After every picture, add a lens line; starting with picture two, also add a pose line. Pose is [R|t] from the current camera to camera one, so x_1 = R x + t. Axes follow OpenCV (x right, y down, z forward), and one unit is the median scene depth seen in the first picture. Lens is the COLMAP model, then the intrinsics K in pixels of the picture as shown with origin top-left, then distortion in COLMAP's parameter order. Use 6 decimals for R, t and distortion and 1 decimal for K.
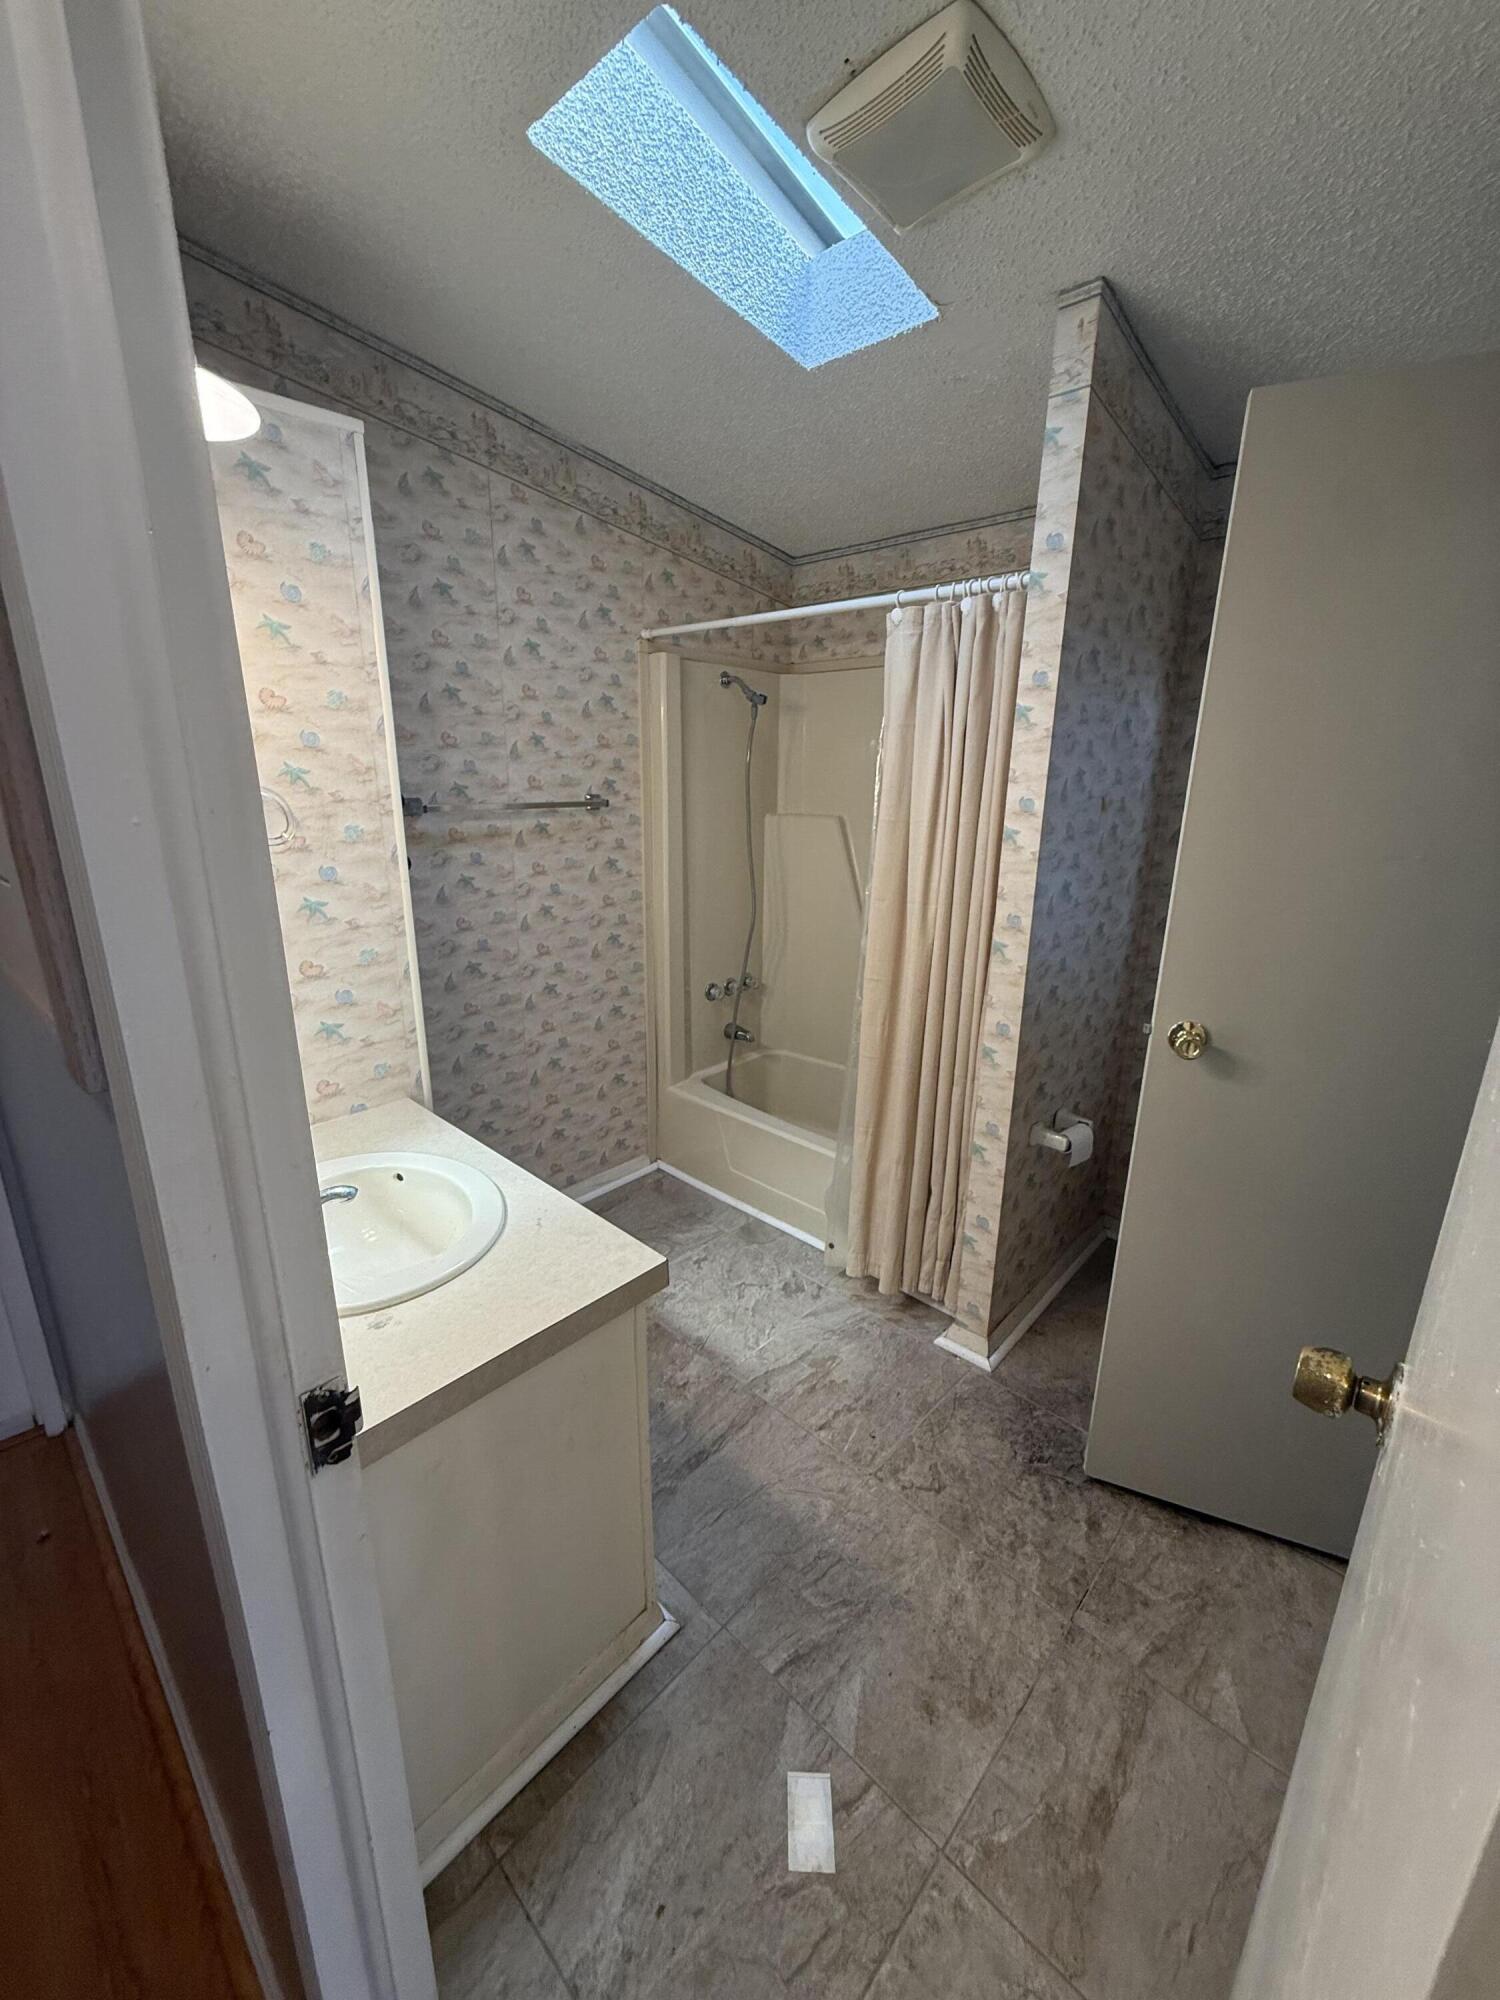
lens RADIAL K [[794.7, 0, 749.3], [0, 794.7, 996.5], [0, 0, 1]] dist [0.002731, -0.000123]
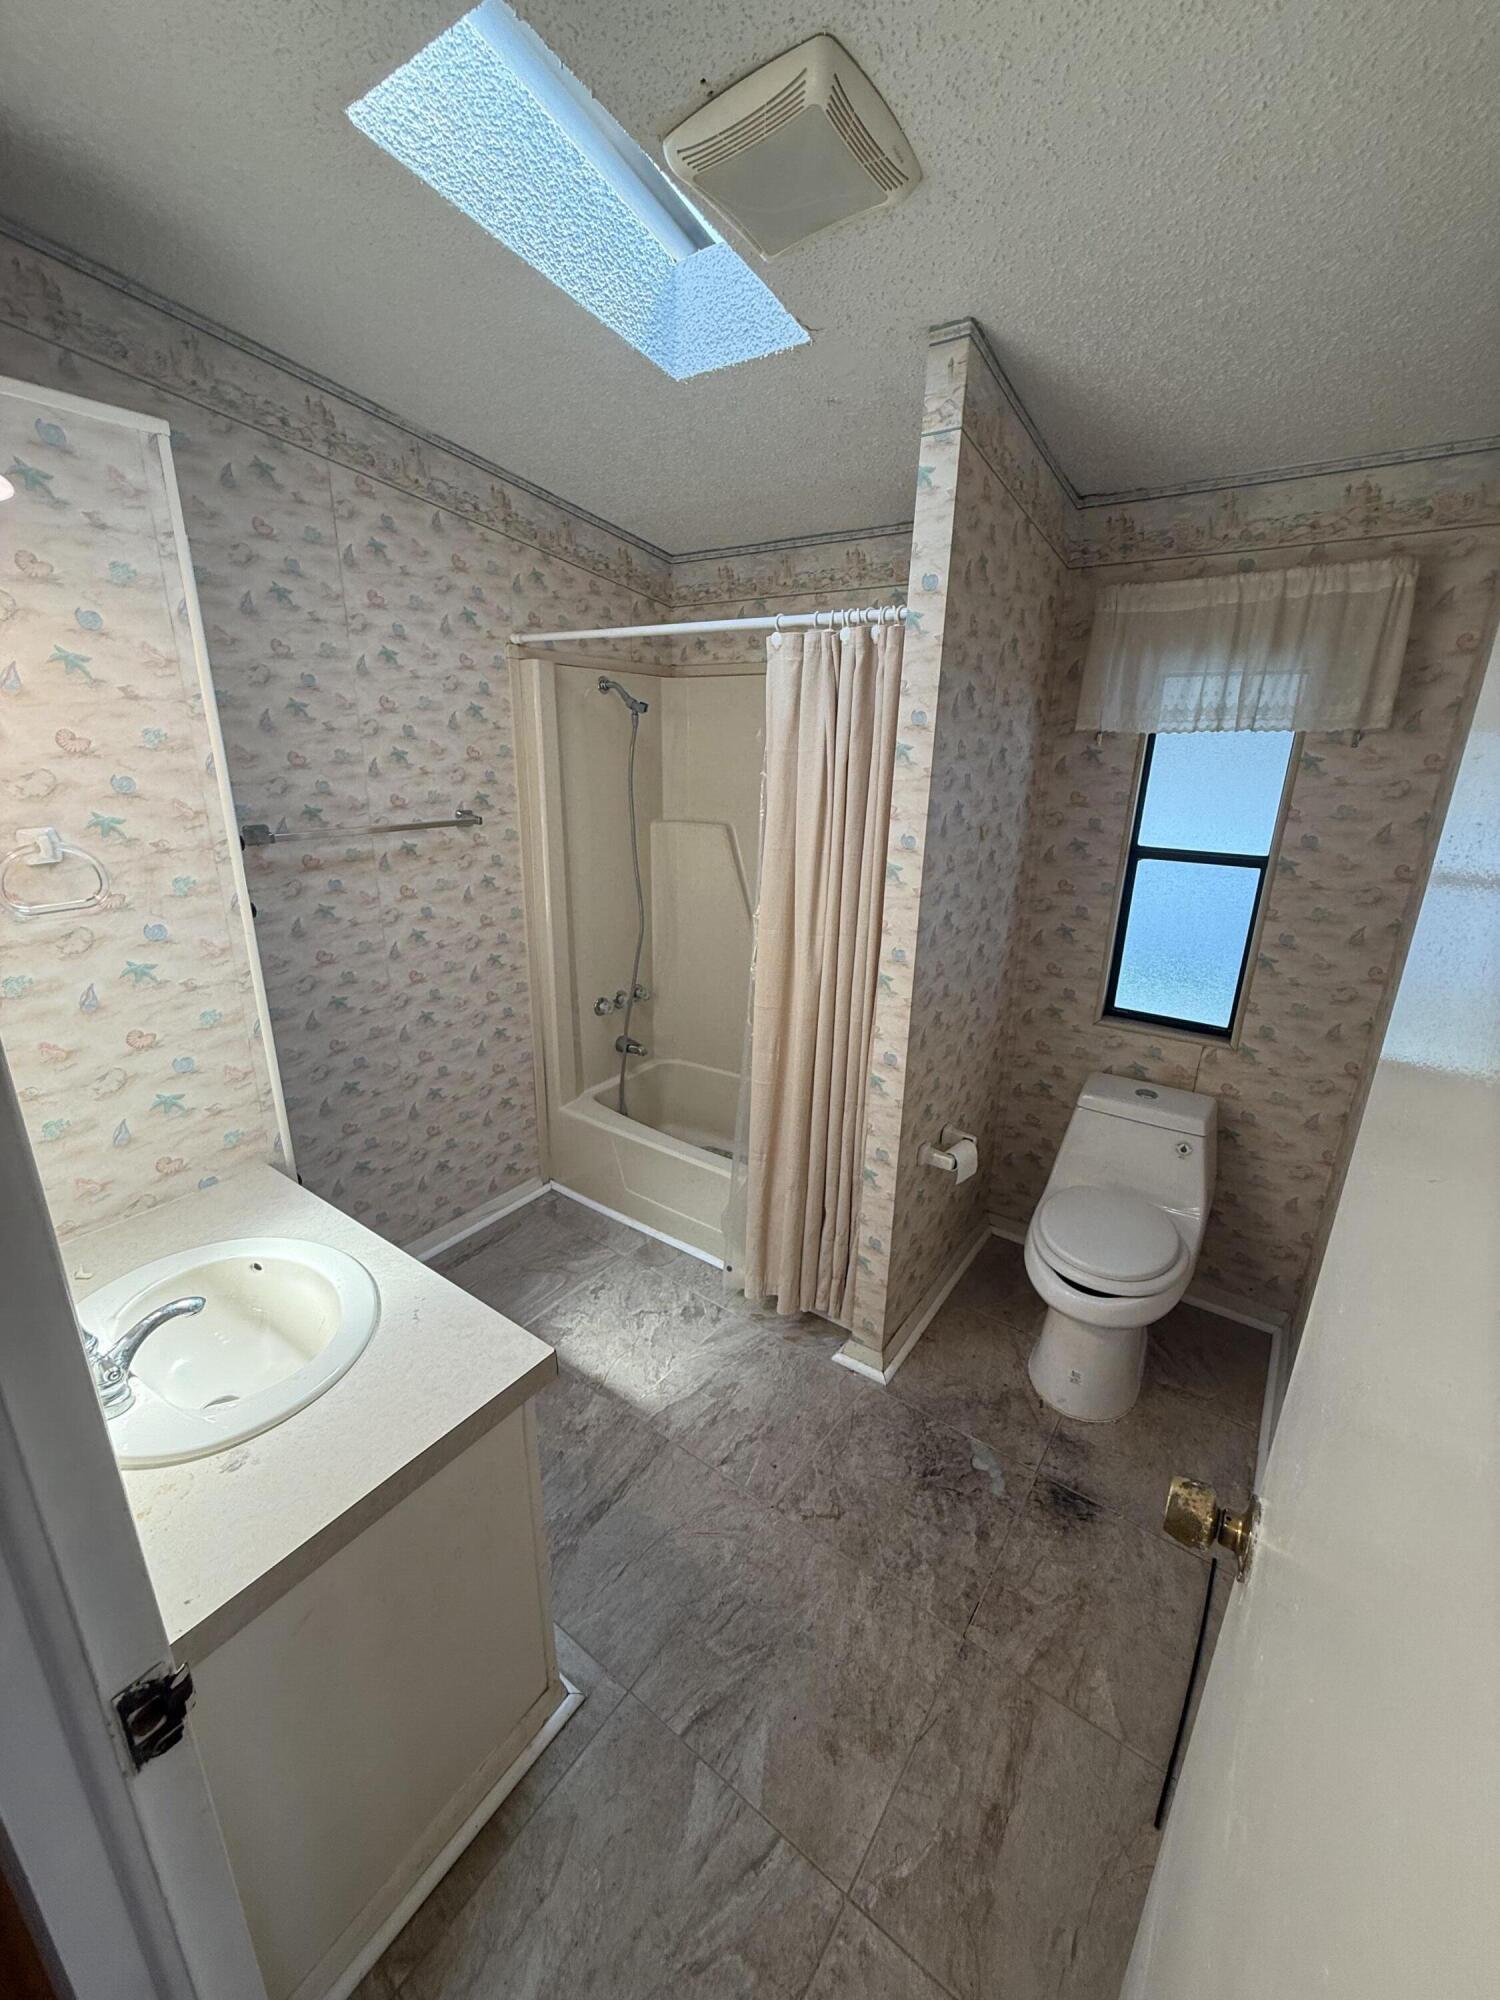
lens RADIAL K [[794.7, 0, 747.6], [0, 794.7, 995.9], [0, 0, 1]] dist [0.002731, -0.000123]
pose [[0.991344, -0.032084, 0.127309, 0.014170], [0.027294, 0.998859, 0.039196, -0.098030], [-0.128422, -0.035382, 0.991088, 0.024424]]
